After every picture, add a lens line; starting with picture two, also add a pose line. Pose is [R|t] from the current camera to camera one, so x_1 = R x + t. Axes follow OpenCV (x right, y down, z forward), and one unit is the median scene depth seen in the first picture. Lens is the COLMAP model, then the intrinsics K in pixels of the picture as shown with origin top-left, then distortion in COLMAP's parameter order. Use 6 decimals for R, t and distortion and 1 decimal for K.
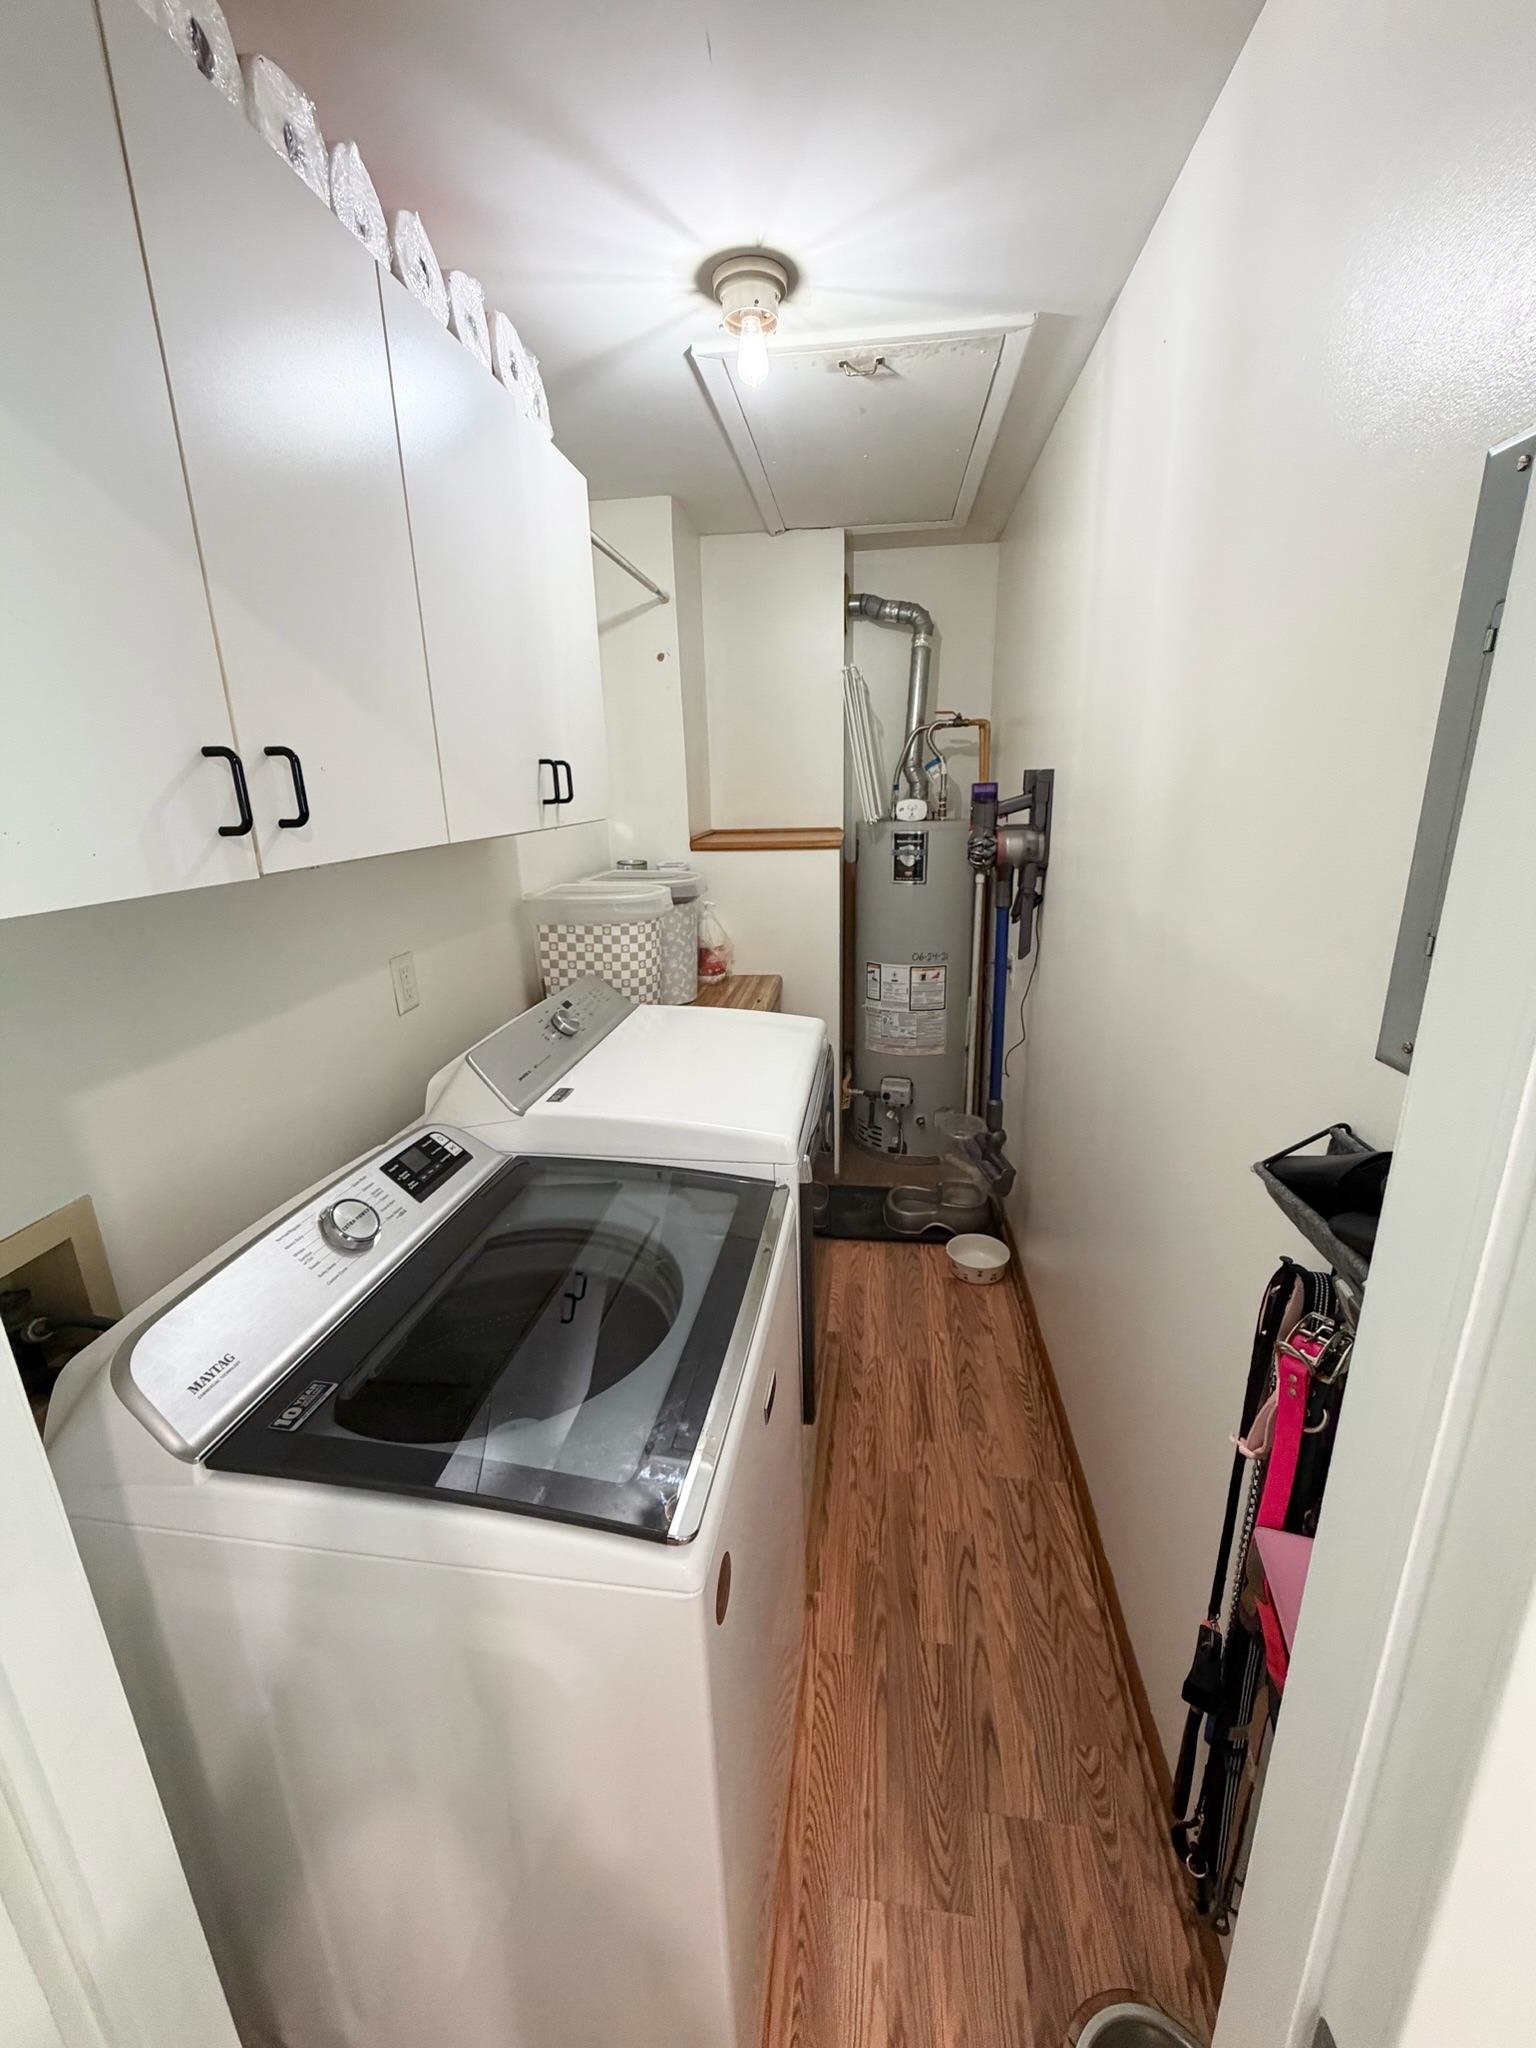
lens RADIAL K [[815.0, 0, 763.5], [0, 815.0, 1013.8], [0, 0, 1]] dist [-0.000006, -0.000656]
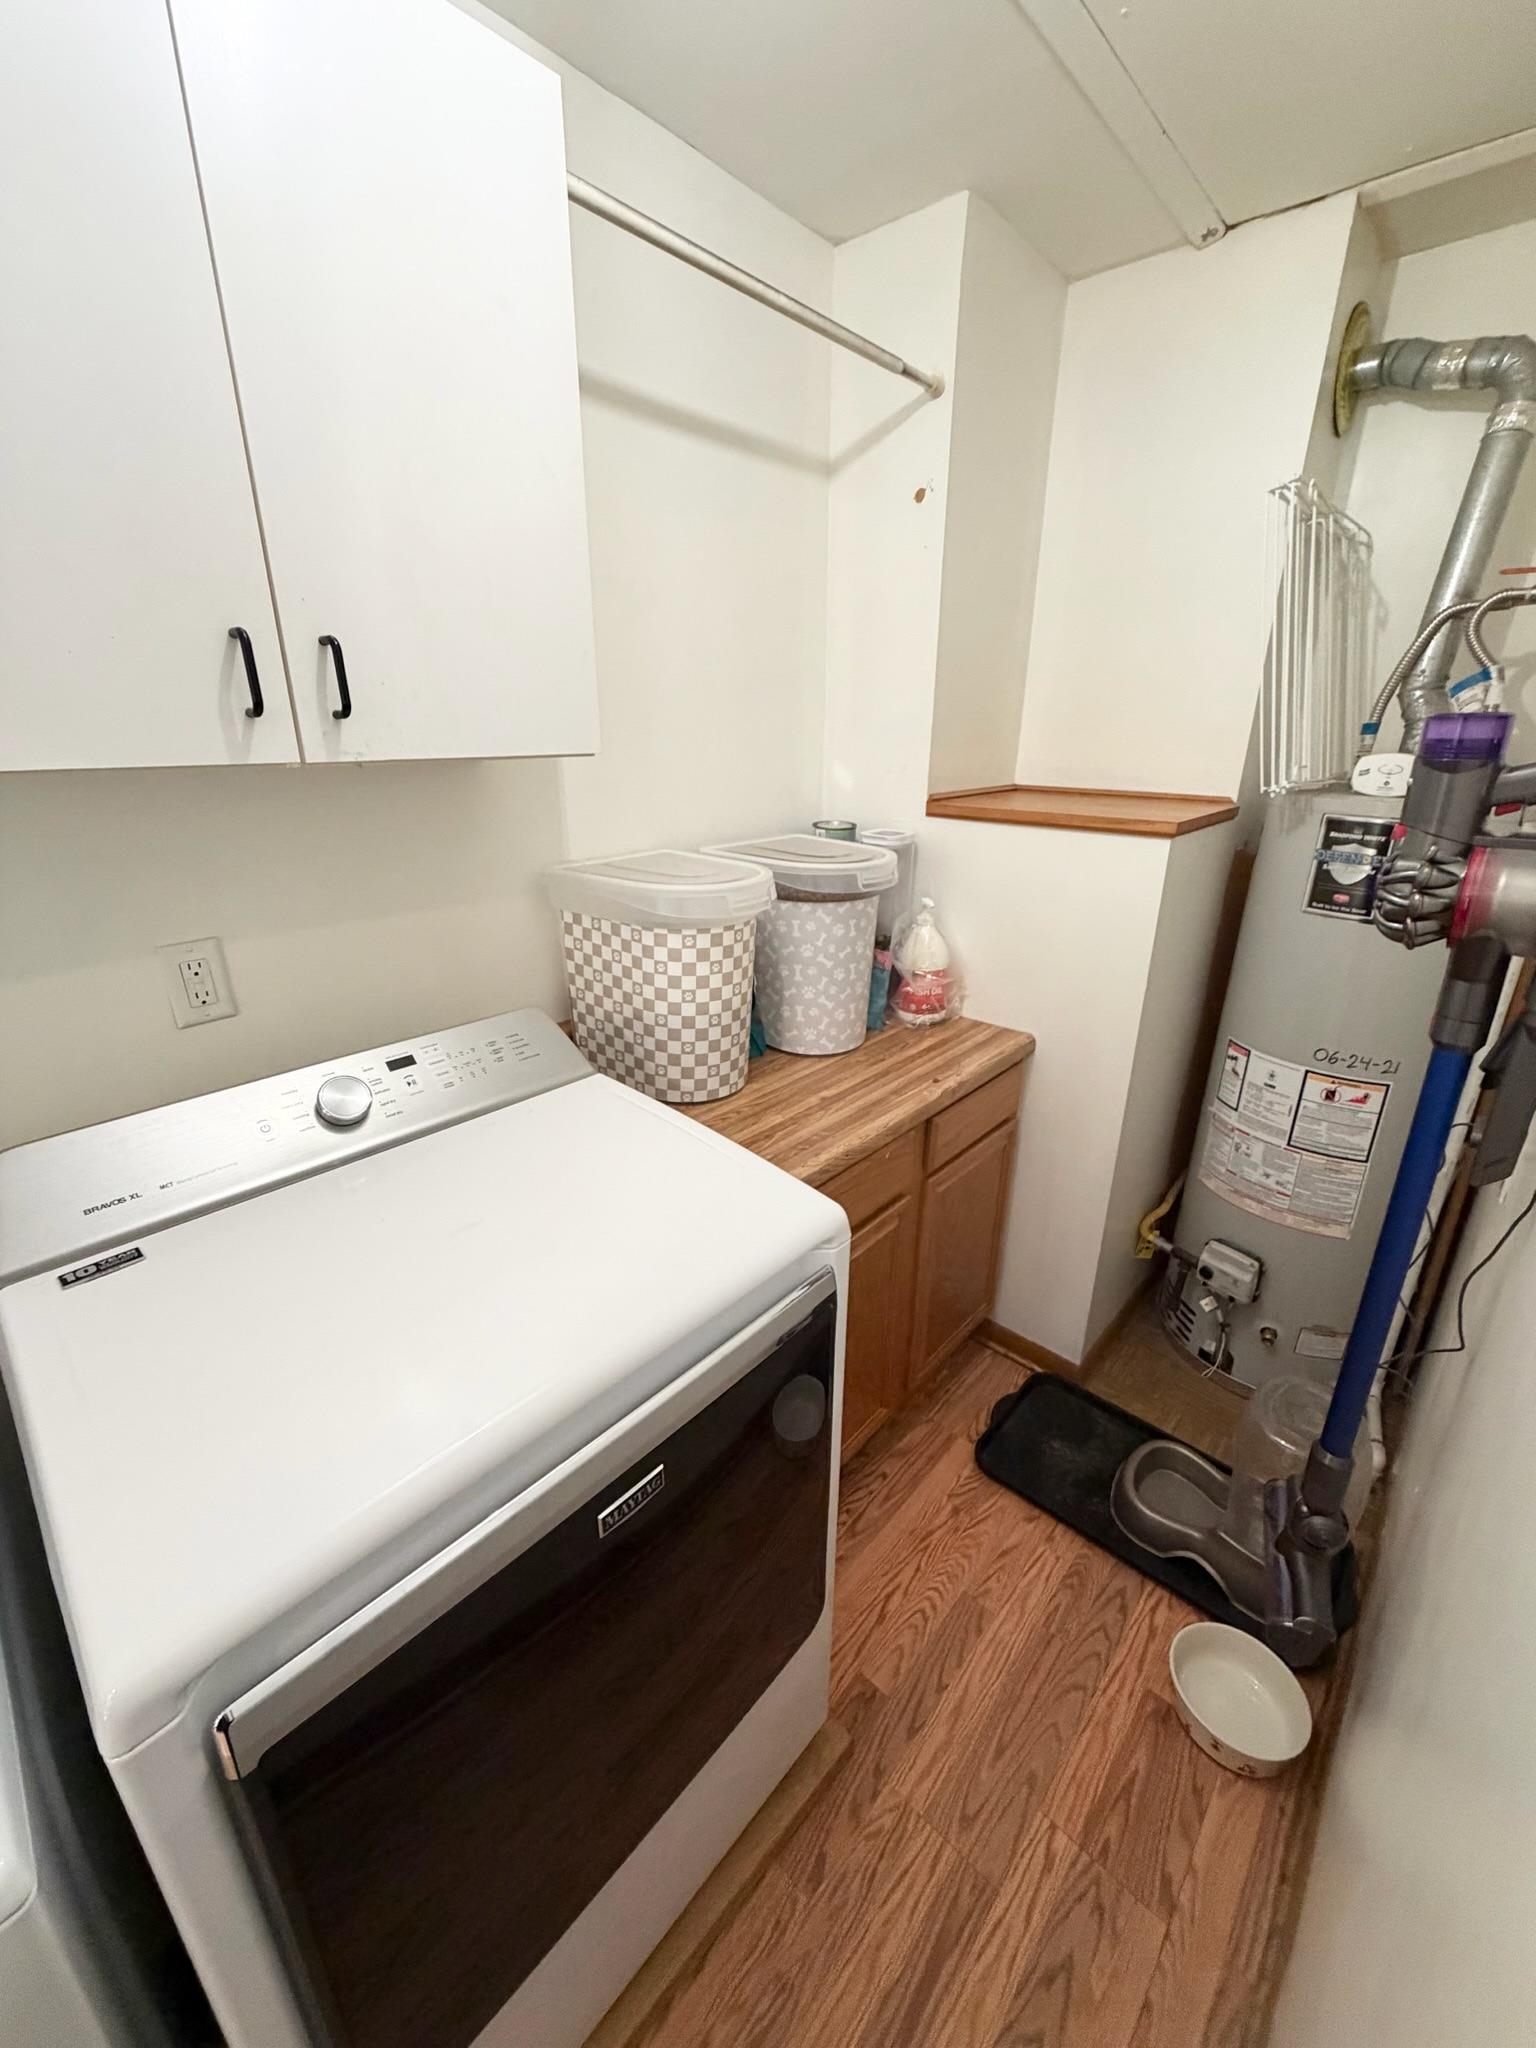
lens RADIAL K [[816.2, 0, 765.7], [0, 816.2, 1015.6], [0, 0, 1]] dist [-0.001353, -0.000399]
pose [[0.822596, 0.222028, -0.523487, 0.176227], [-0.183053, 0.975010, 0.125887, -0.104354], [0.538356, -0.007729, 0.842682, 0.390385]]
